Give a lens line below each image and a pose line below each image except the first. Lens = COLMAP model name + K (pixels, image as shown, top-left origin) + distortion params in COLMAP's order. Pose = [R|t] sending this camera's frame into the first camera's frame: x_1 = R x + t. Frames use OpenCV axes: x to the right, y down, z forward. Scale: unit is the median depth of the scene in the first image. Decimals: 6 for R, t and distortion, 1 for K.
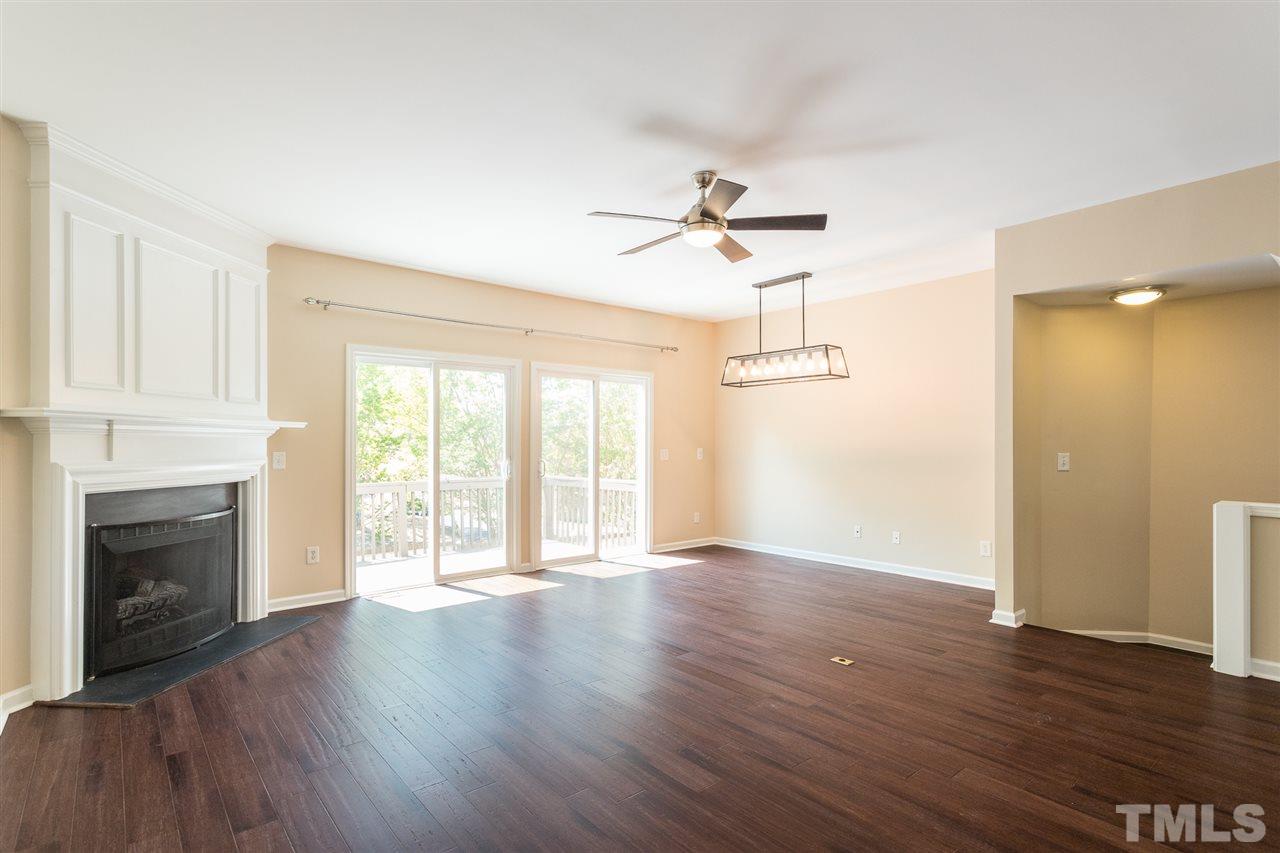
lens RADIAL K [[630.4, 0, 650.0], [0, 630.4, 443.6], [0, 0, 1]] dist [0.002324, 0.000815]
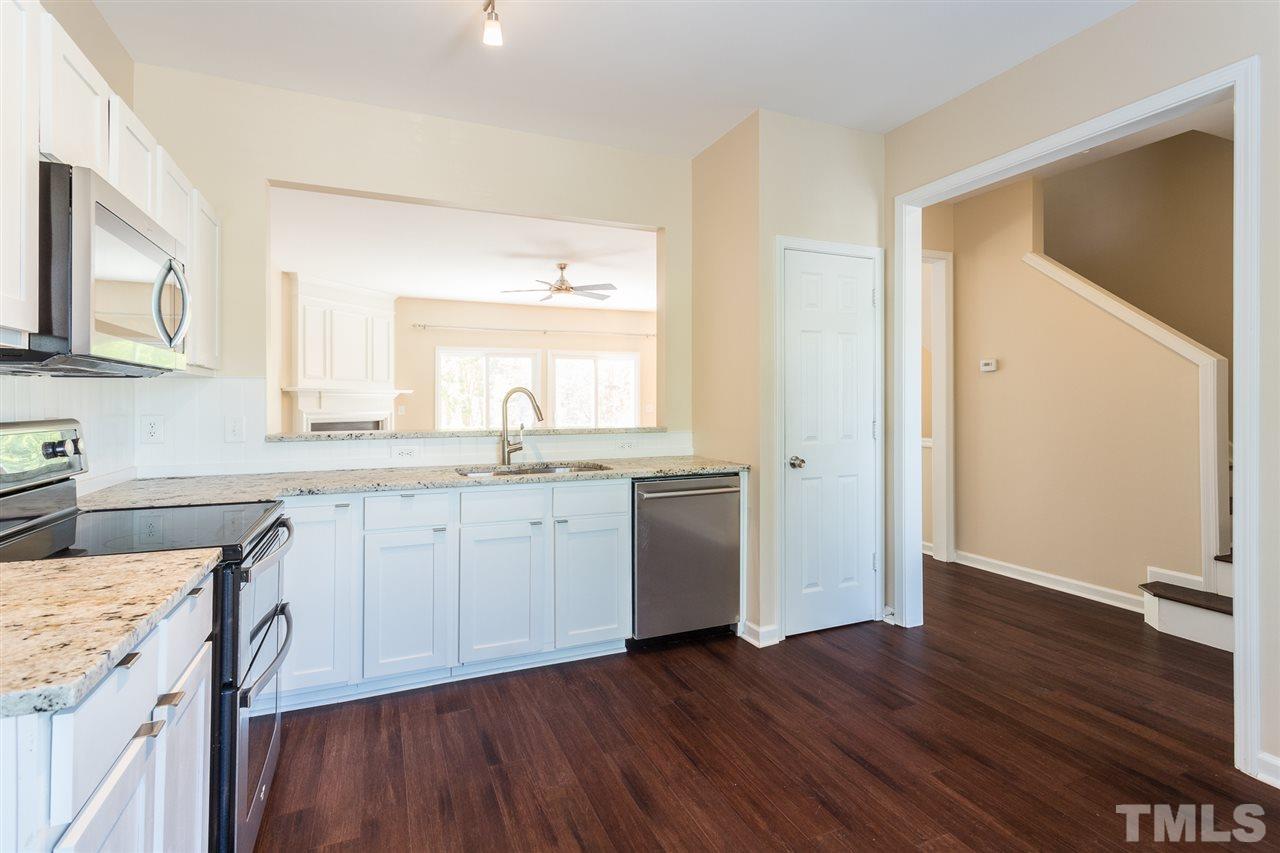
lens RADIAL K [[620.3, 0, 637.9], [0, 620.3, 398.3], [0, 0, 1]] dist [-0.000488, 0.001170]
pose [[0.953856, -0.005418, -0.300216, 0.596610], [0.004151, 0.999980, -0.004858, 0.002689], [0.300236, 0.003388, 0.953859, -0.521332]]
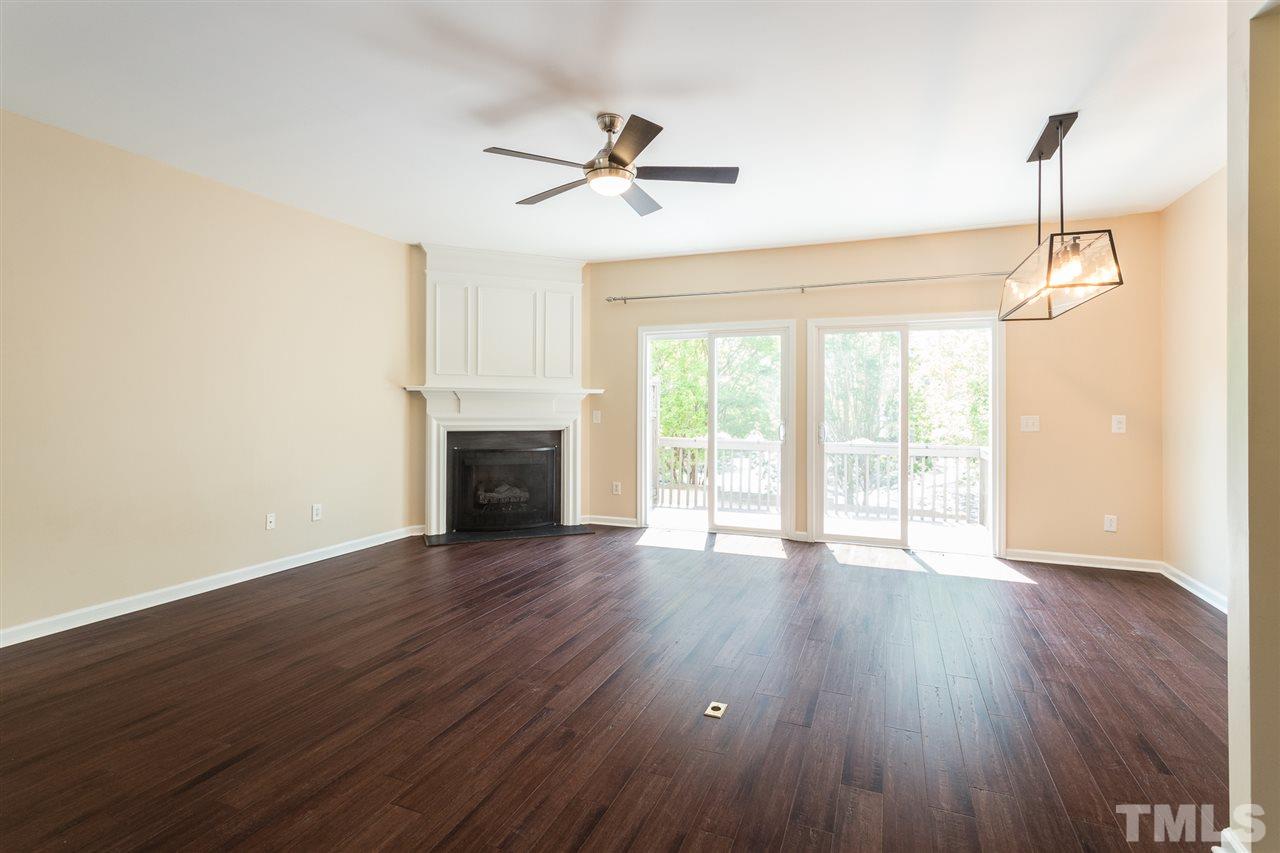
lens RADIAL K [[620.3, 0, 637.9], [0, 620.3, 398.3], [0, 0, 1]] dist [-0.000488, 0.001170]
pose [[0.452793, -0.006193, -0.891594, 0.618104], [-0.005275, 0.999940, -0.009625, -0.001598], [0.891600, 0.009061, 0.452734, 0.413106]]
